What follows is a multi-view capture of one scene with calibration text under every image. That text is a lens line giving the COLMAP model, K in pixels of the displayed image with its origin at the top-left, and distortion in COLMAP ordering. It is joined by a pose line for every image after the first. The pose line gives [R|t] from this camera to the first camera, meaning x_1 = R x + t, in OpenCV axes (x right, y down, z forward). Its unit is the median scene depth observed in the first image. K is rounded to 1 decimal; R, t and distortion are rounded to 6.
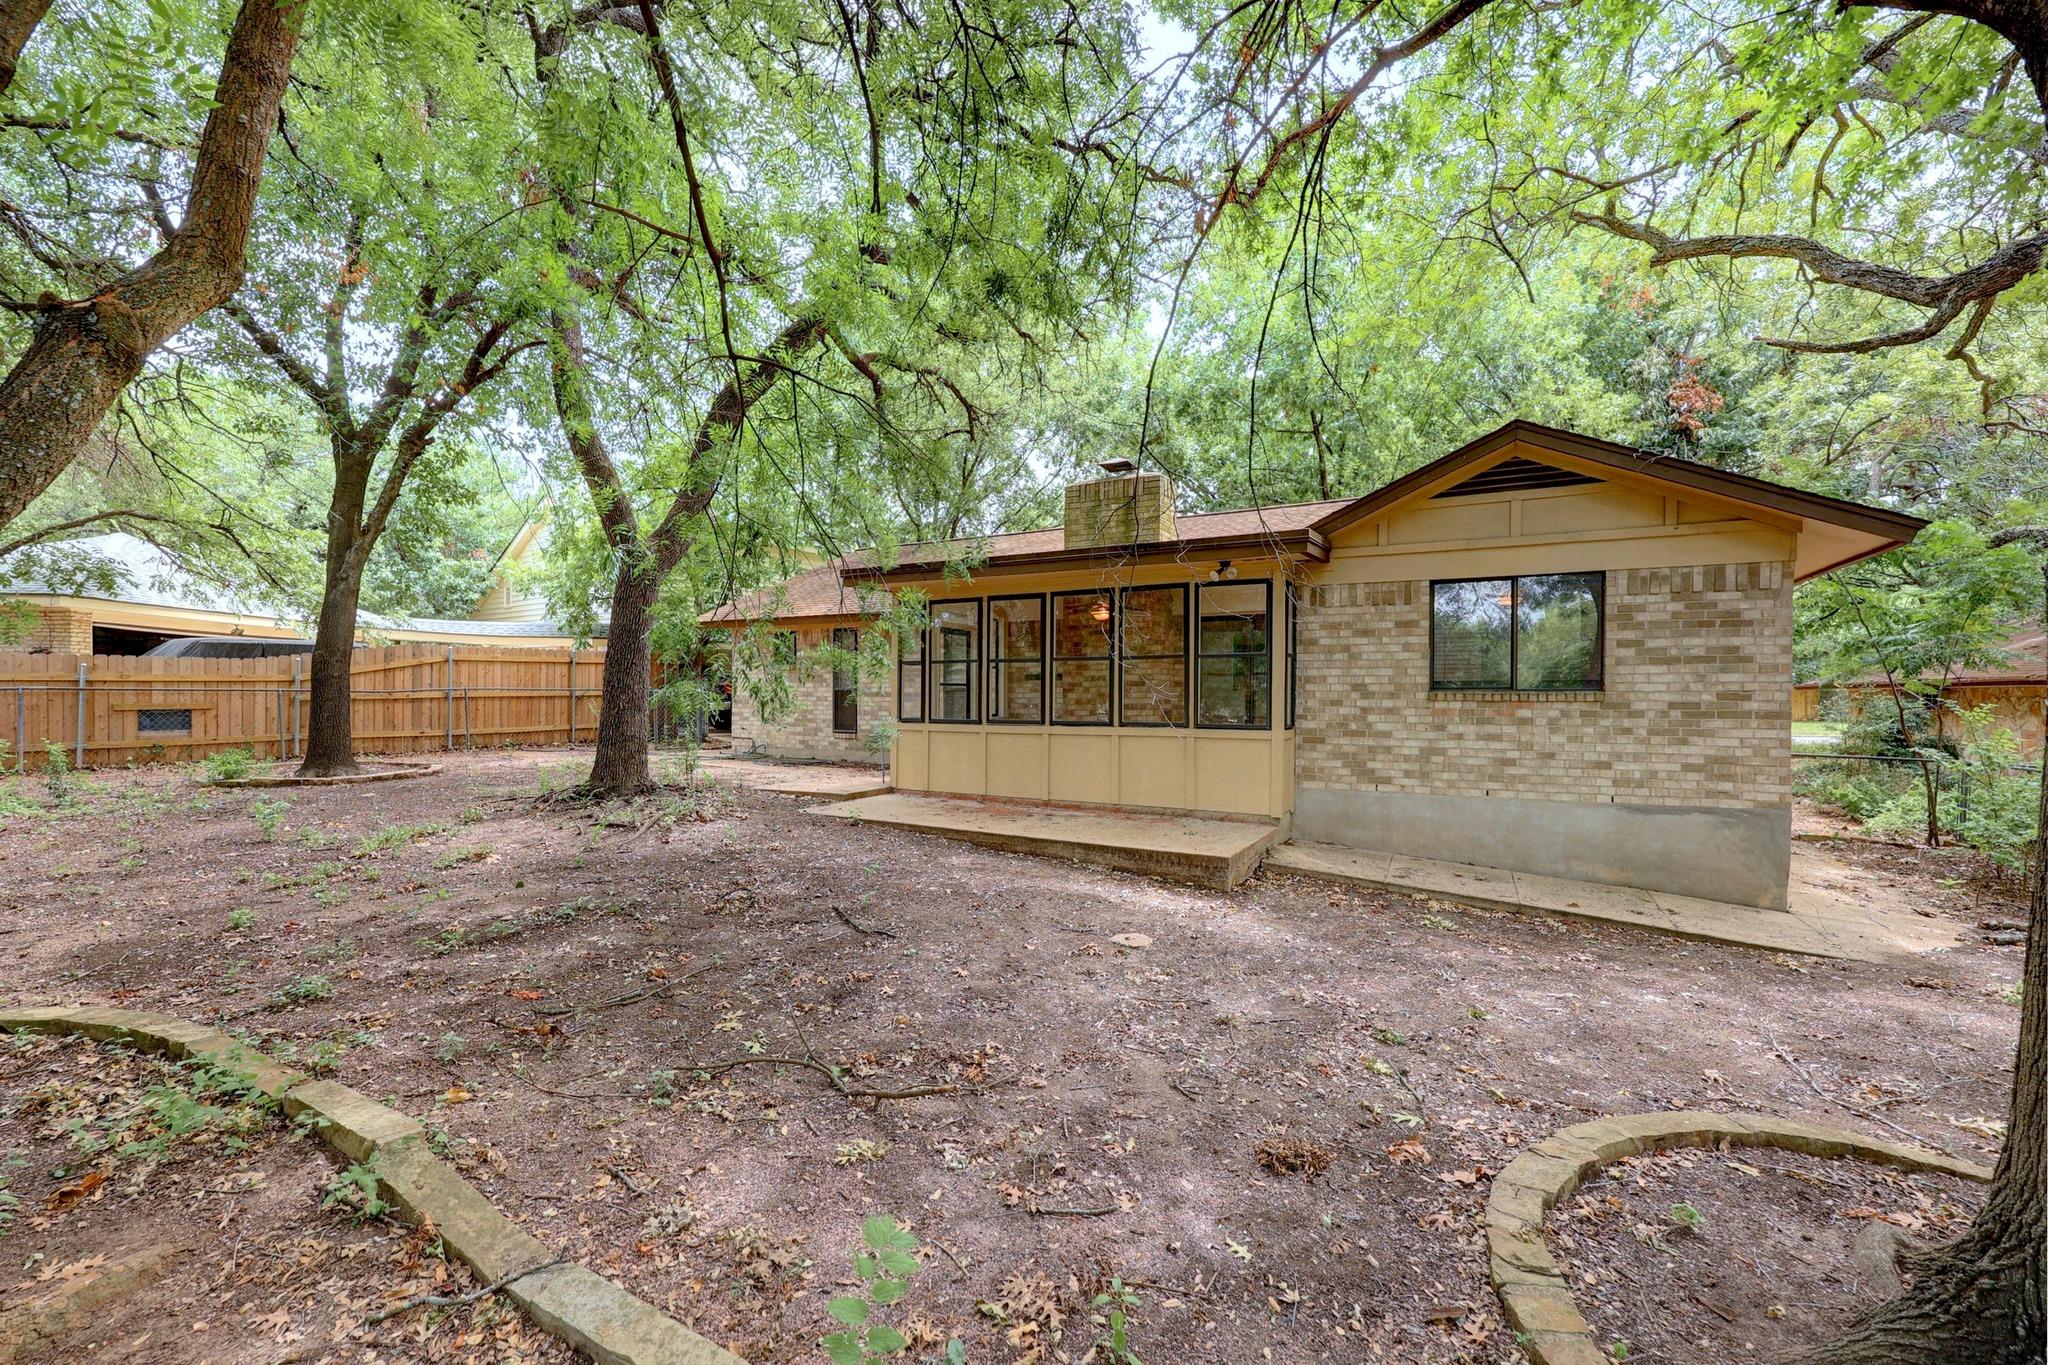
lens RADIAL K [[831.4, 0, 1027.6], [0, 831.4, 681.8], [0, 0, 1]] dist [-0.003309, -0.000877]
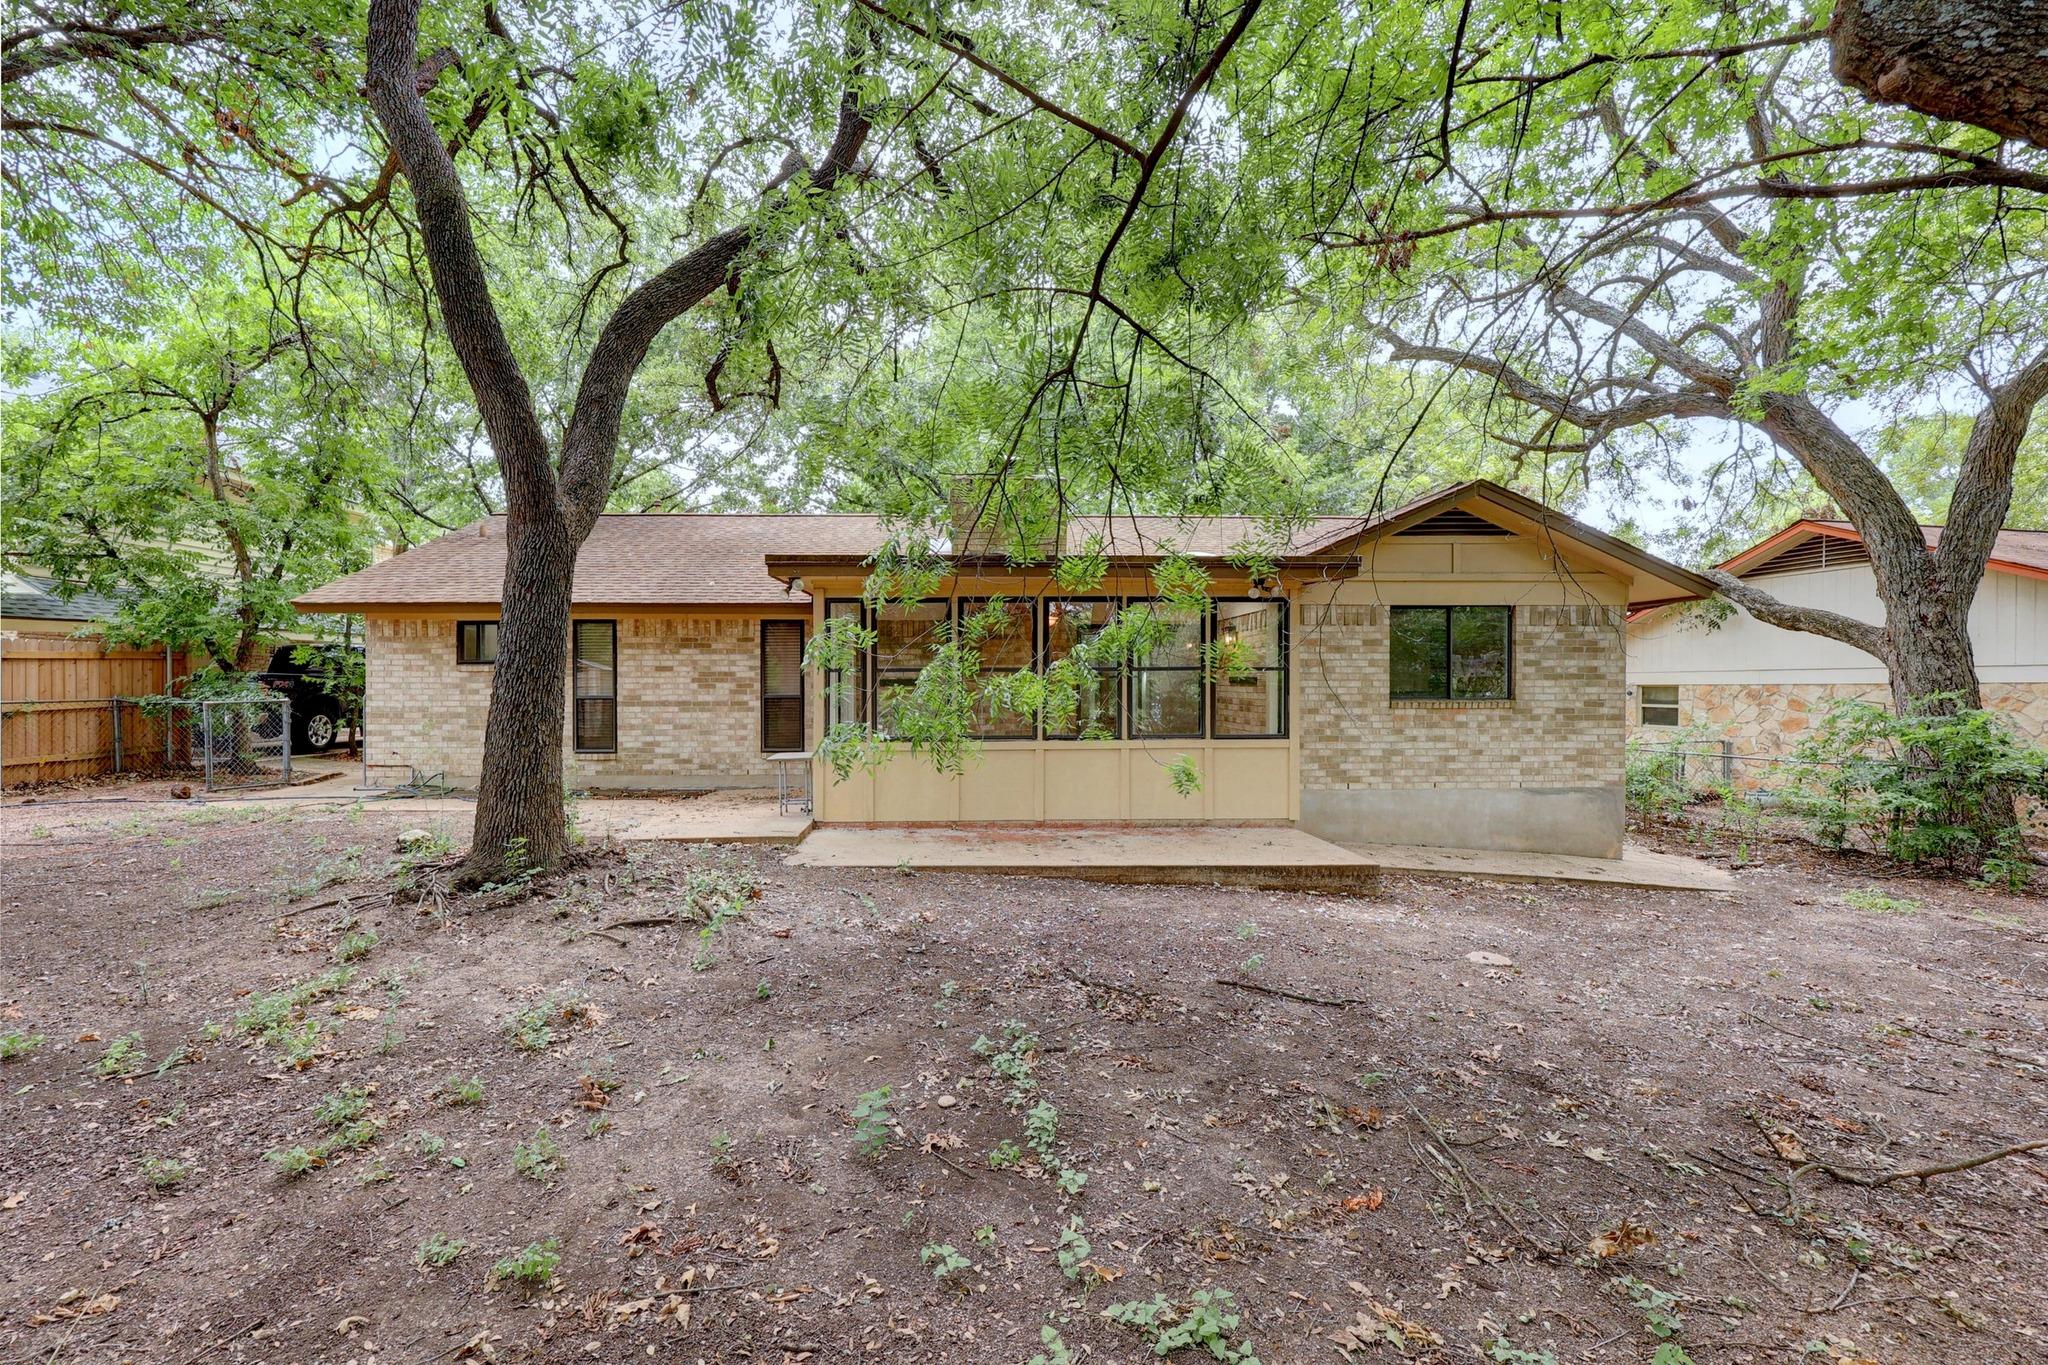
lens RADIAL K [[831.4, 0, 1020.3], [0, 831.4, 685.5], [0, 0, 1]] dist [-0.003309, -0.000877]
pose [[0.867378, -0.006177, 0.497612, -0.572316], [0.000062, 0.999924, 0.012305, -0.025749], [-0.497650, -0.010642, 0.867313, 0.260668]]
